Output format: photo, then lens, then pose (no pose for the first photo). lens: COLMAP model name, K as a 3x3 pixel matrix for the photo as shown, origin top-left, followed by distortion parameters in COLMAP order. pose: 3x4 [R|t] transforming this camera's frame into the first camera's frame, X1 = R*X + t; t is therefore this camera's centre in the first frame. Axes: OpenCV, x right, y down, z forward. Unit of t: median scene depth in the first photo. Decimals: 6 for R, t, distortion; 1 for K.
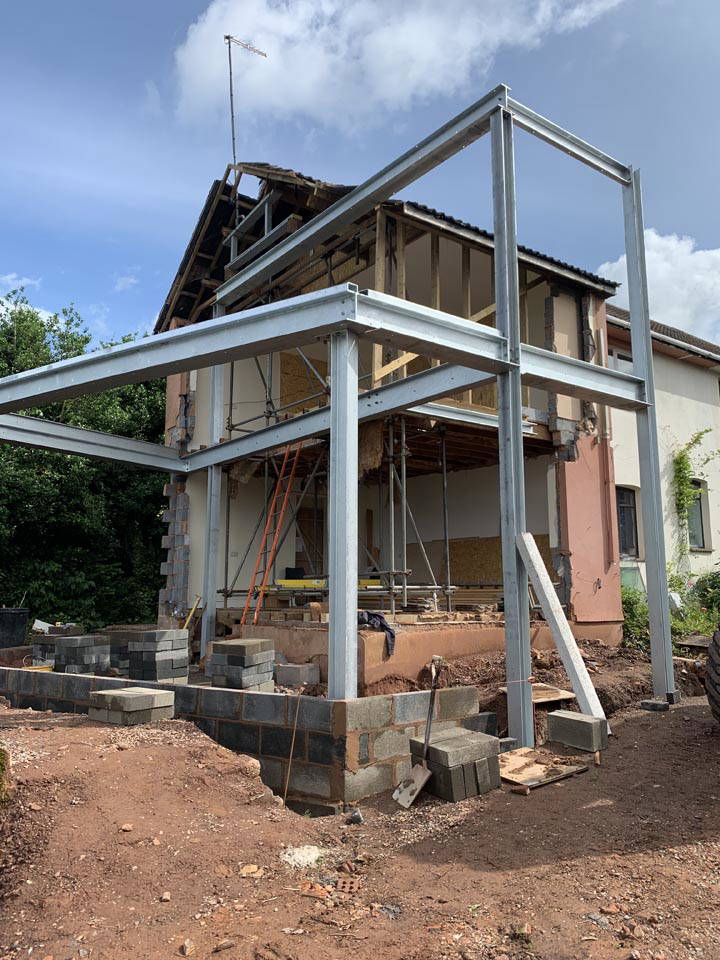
lens RADIAL K [[739.5, 0, 357.3], [0, 739.5, 476.4], [0, 0, 1]] dist [0.020555, -0.050110]
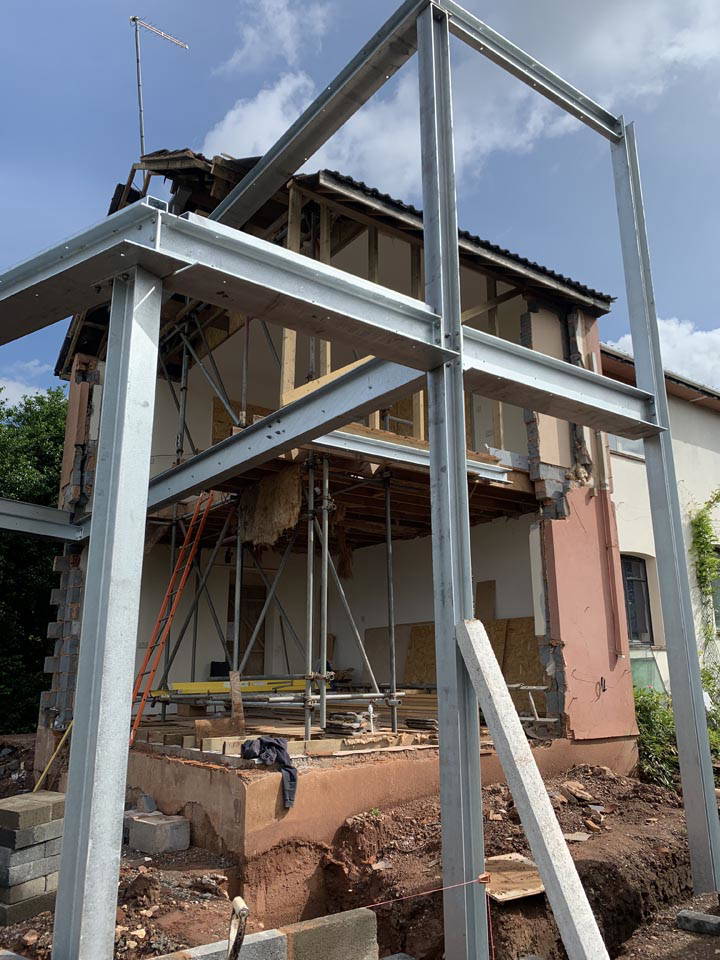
lens RADIAL K [[739.5, 0, 364.0], [0, 739.5, 478.3], [0, 0, 1]] dist [0.020555, -0.050110]
pose [[0.999964, -0.008301, 0.001766, 0.096614], [0.008439, 0.994712, -0.102360, 0.015090], [-0.000907, 0.102371, 0.994746, 0.268272]]
